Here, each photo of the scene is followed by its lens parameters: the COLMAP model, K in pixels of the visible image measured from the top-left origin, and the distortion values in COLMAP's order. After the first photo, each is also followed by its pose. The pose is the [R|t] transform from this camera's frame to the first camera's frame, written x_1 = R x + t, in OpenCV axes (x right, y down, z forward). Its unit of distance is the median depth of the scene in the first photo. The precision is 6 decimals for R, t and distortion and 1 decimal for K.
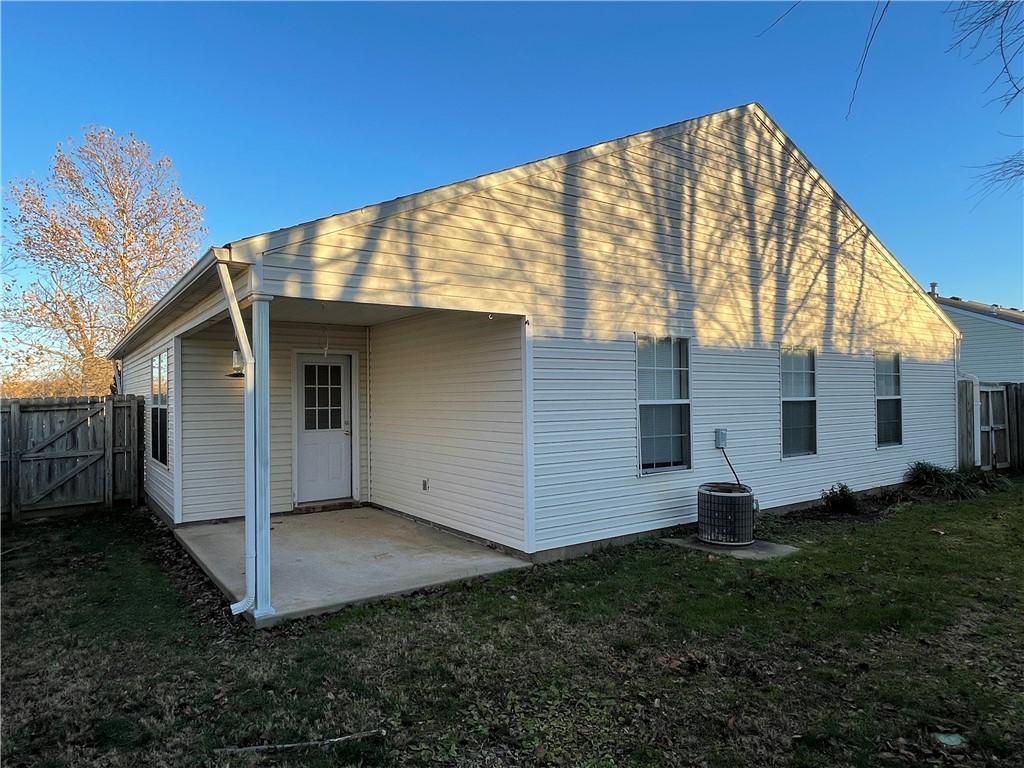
lens RADIAL K [[642.1, 0, 512.3], [0, 642.1, 386.4], [0, 0, 1]] dist [-0.002804, 0.003167]
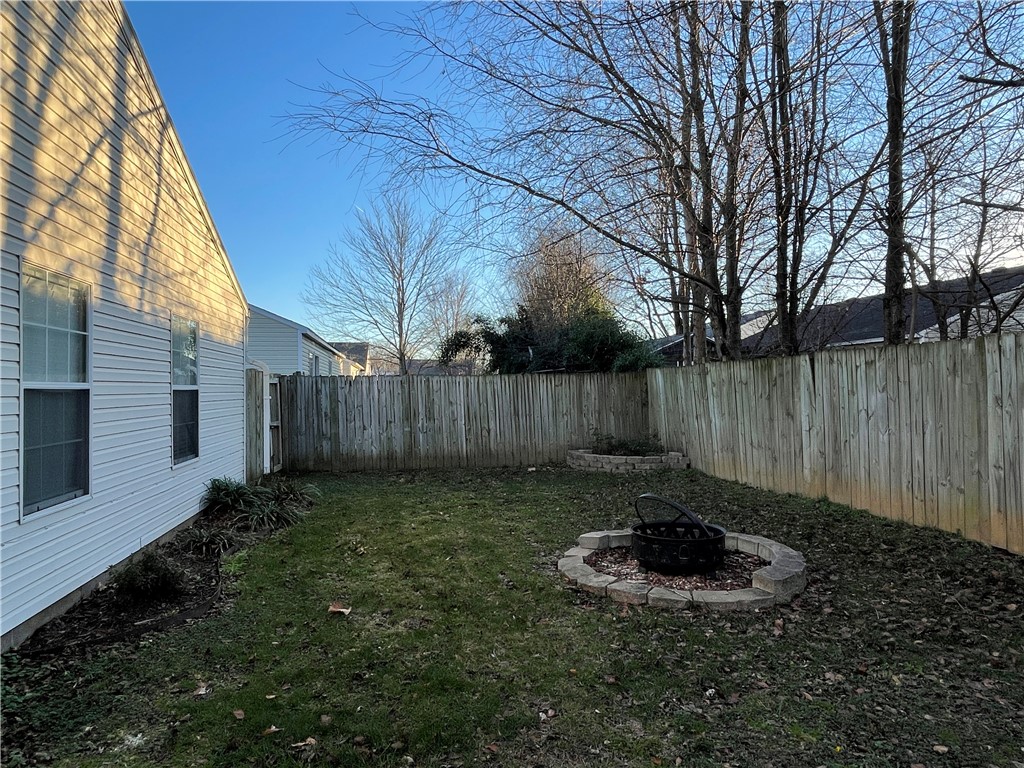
lens RADIAL K [[642.1, 0, 512.1], [0, 642.1, 390.5], [0, 0, 1]] dist [-0.002804, 0.003167]
pose [[0.429828, 0.009763, 0.902858, 0.147147], [-0.019107, 0.999816, -0.001715, 0.016318], [-0.902709, -0.016514, 0.429935, 0.451646]]
